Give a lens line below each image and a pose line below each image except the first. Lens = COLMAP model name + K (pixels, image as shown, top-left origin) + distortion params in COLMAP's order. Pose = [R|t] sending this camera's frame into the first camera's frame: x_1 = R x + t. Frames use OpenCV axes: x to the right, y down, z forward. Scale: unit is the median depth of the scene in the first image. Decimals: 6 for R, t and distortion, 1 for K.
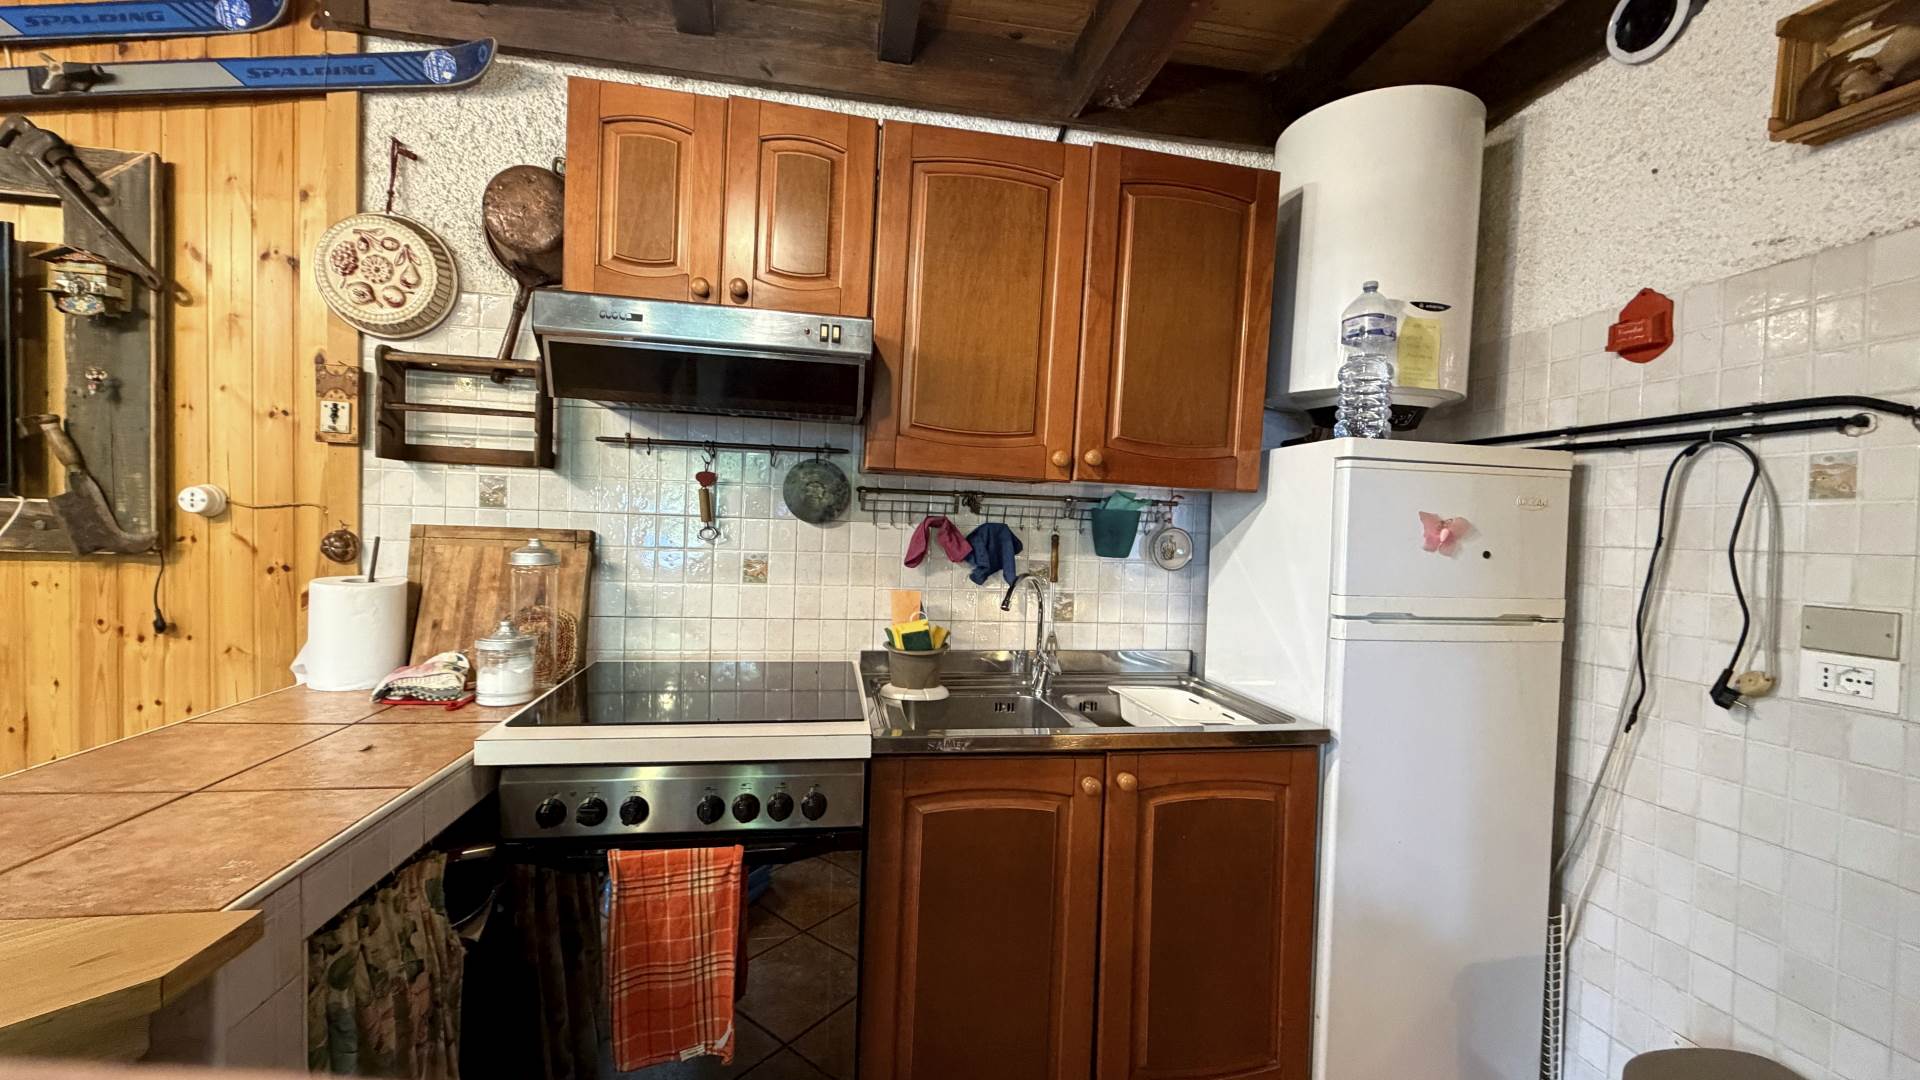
lens RADIAL K [[764.1, 0, 959.5], [0, 764.1, 542.1], [0, 0, 1]] dist [0.001137, -0.000072]
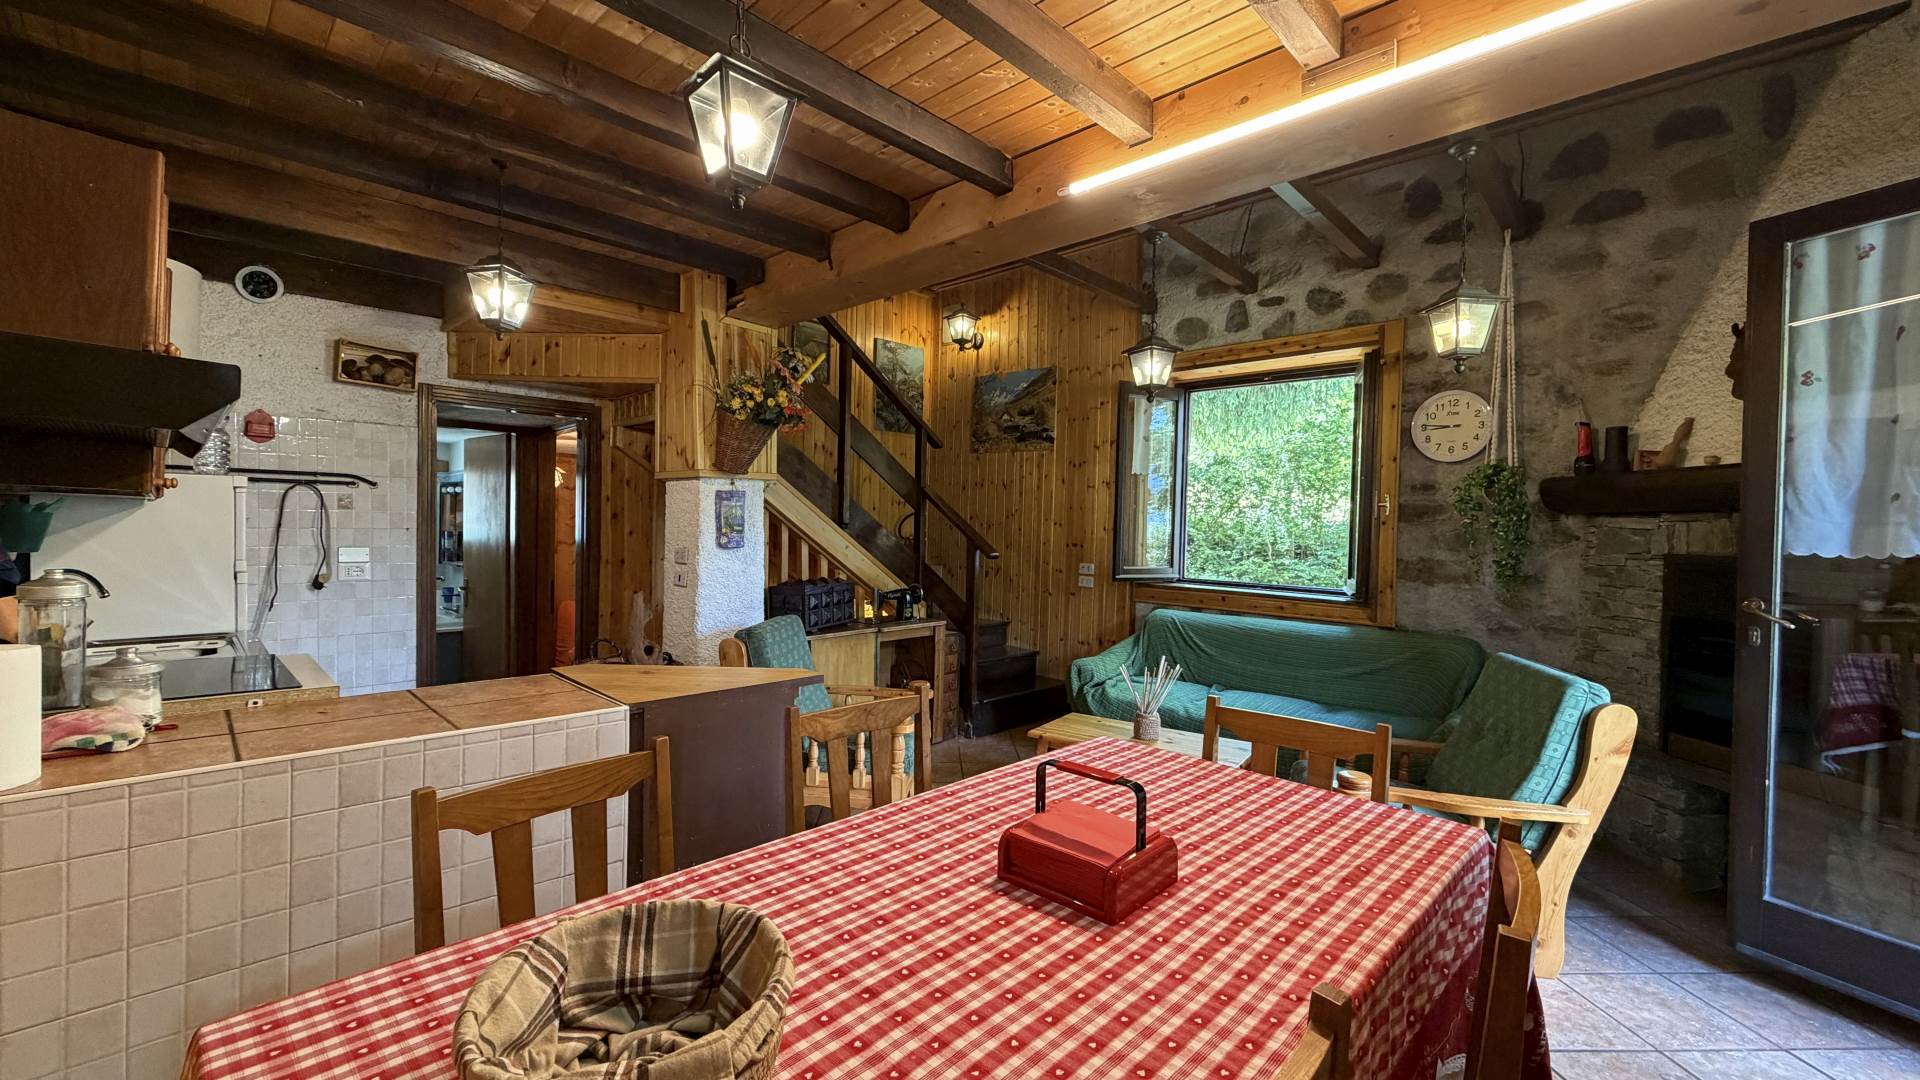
lens RADIAL K [[764.1, 0, 956.0], [0, 764.1, 540.0], [0, 0, 1]] dist [0.001137, -0.000072]
pose [[-0.593795, -0.057098, 0.802588, -1.831141], [-0.019914, 0.998216, 0.056283, -0.108050], [-0.804370, 0.017438, -0.593873, 0.629904]]
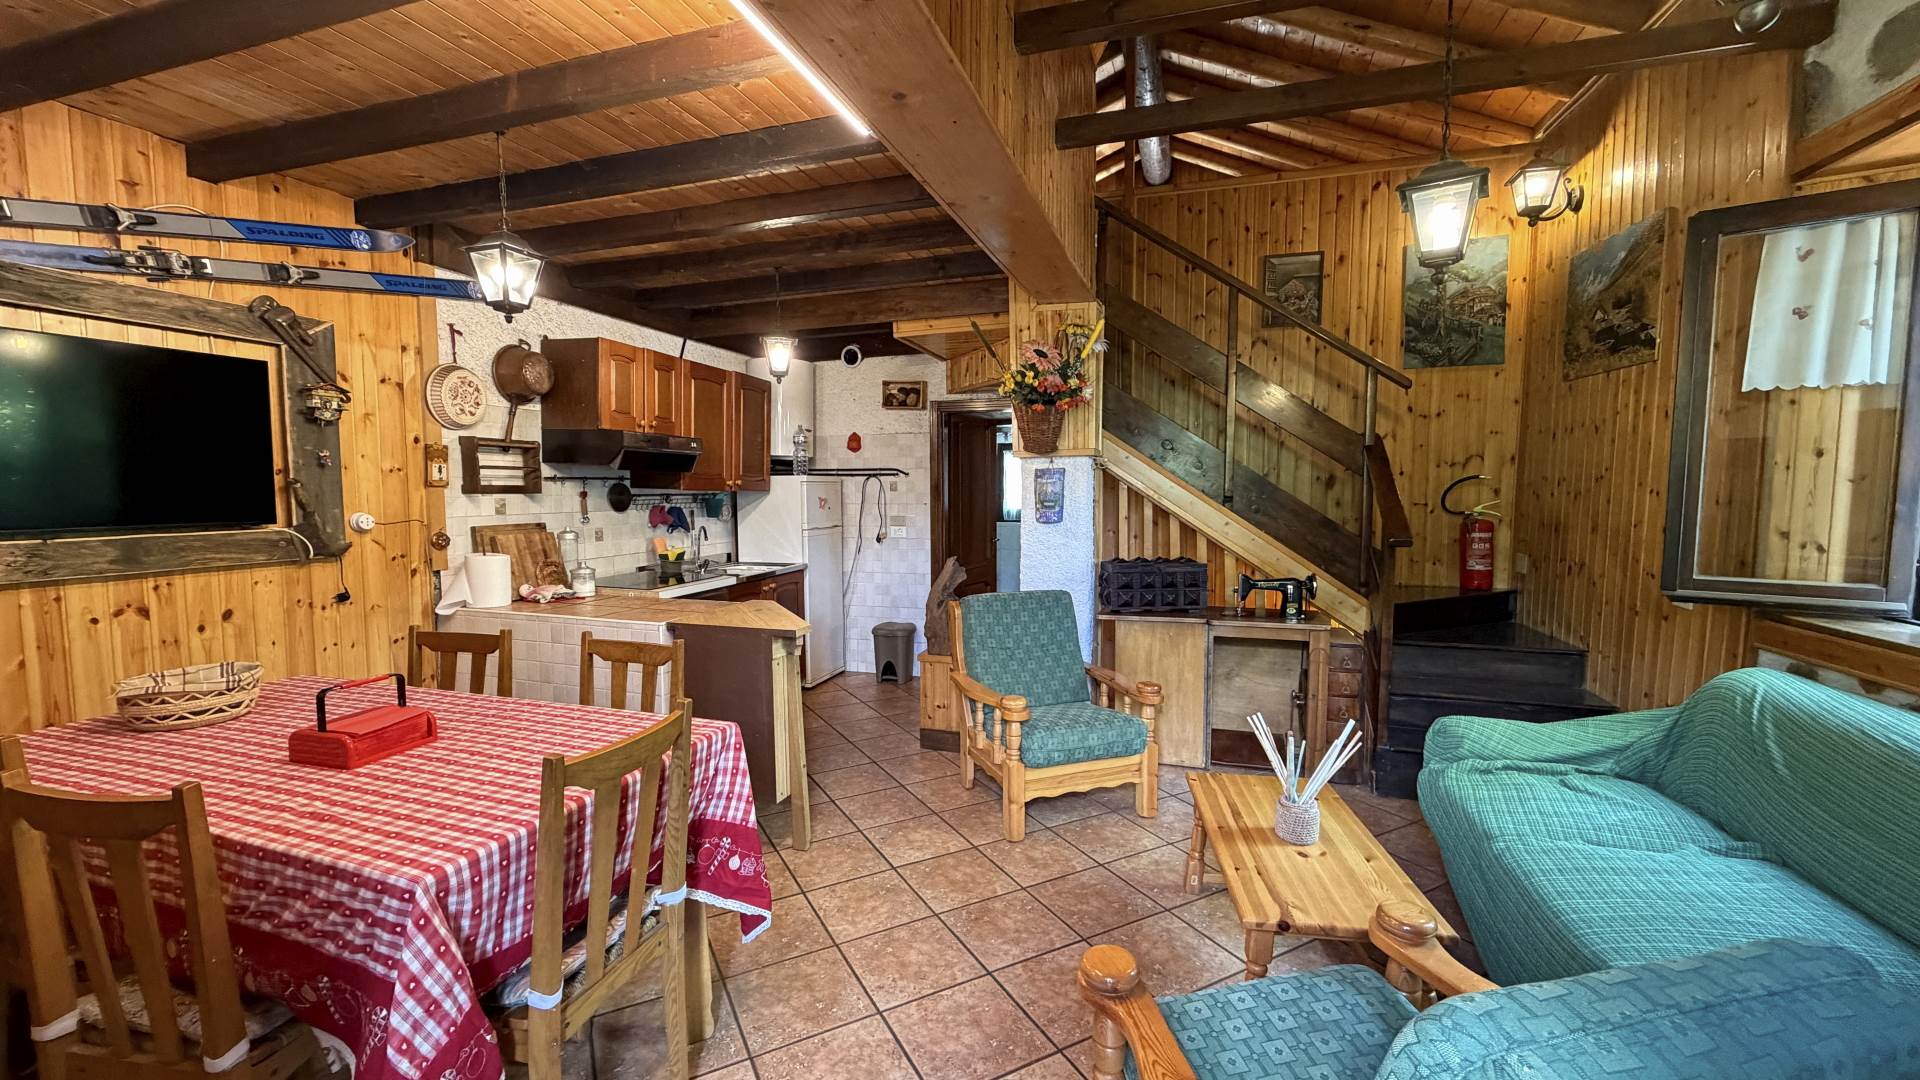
lens RADIAL K [[764.1, 0, 955.3], [0, 764.1, 540.9], [0, 0, 1]] dist [0.001137, -0.000072]
pose [[0.463949, -0.098859, 0.880328, -1.883997], [0.038797, 0.995068, 0.091297, -0.117263], [-0.885012, -0.008203, 0.465496, -0.988789]]
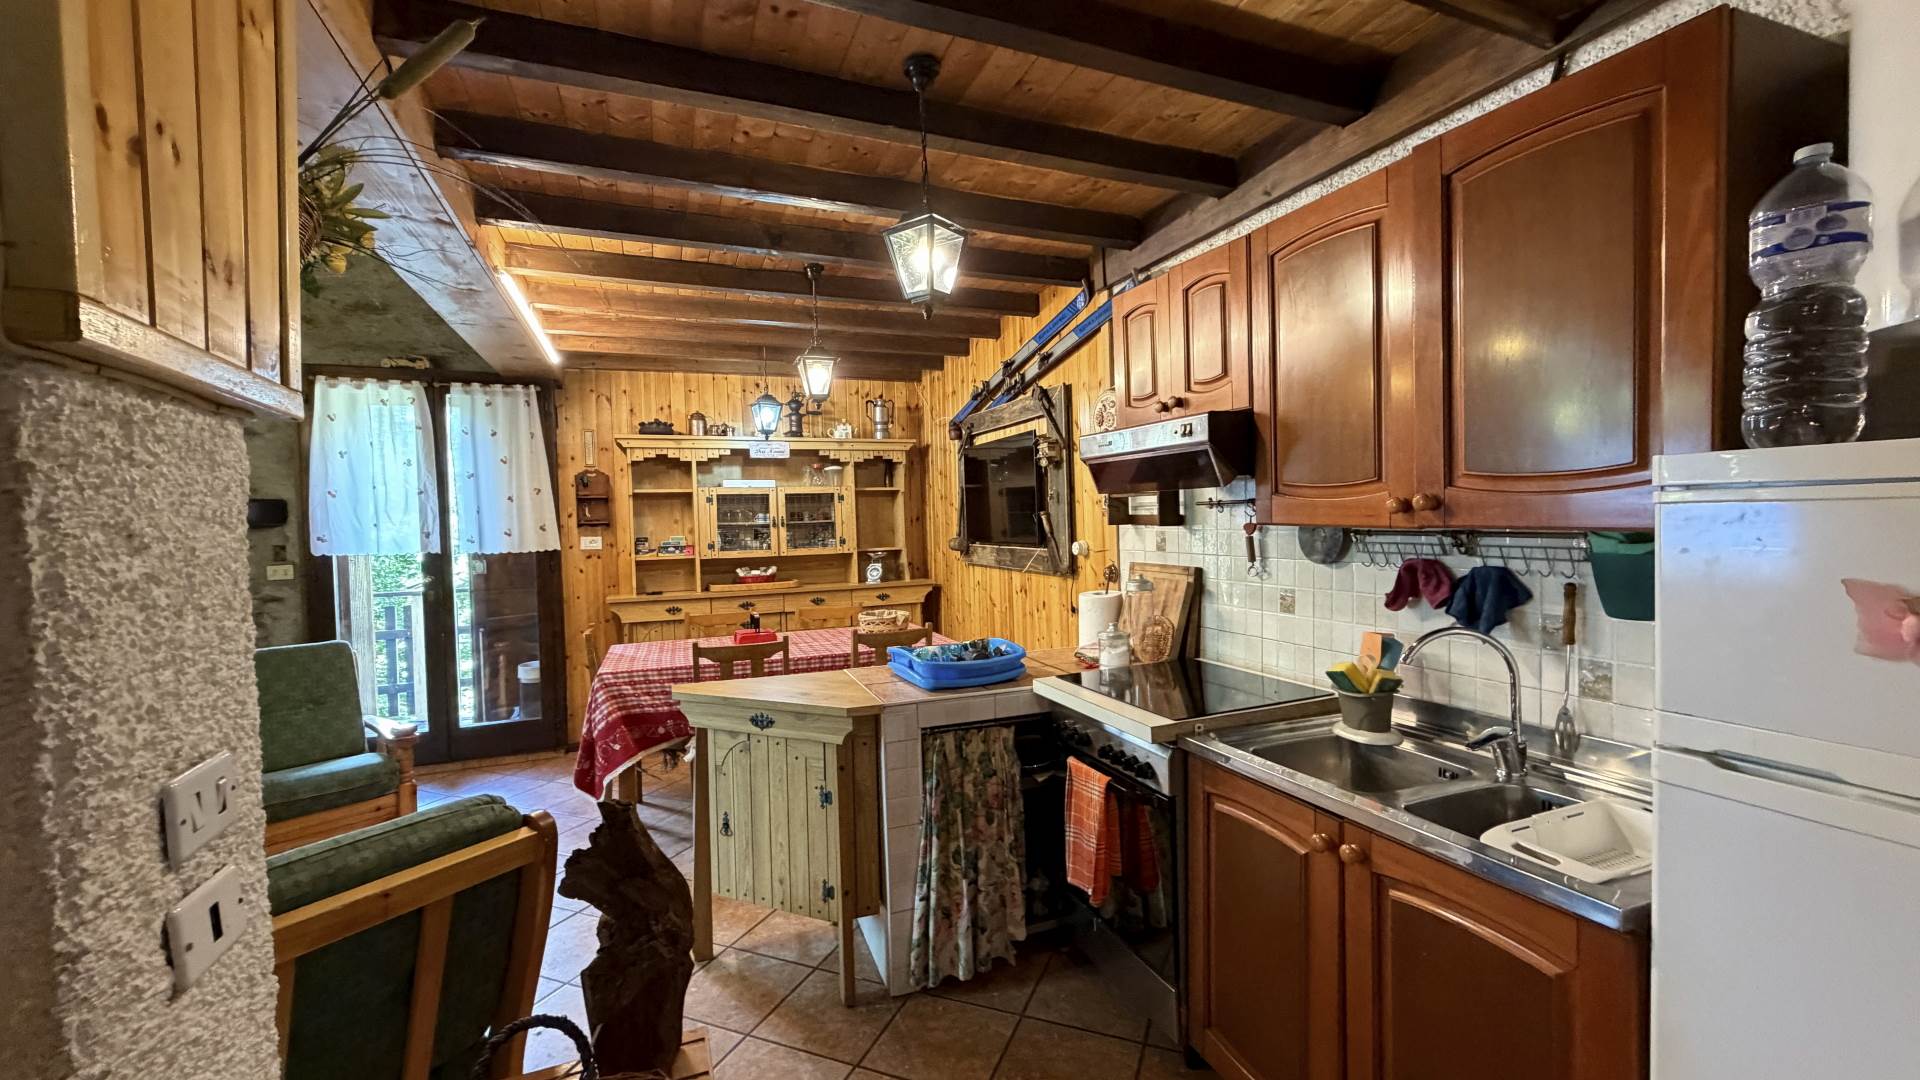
lens RADIAL K [[764.1, 0, 957.9], [0, 764.1, 543.0], [0, 0, 1]] dist [0.001137, -0.000072]
pose [[0.202161, -0.007316, -0.979325, 0.889570], [0.009466, 0.999940, -0.005516, -0.060245], [0.979307, -0.008156, 0.202218, 0.281837]]
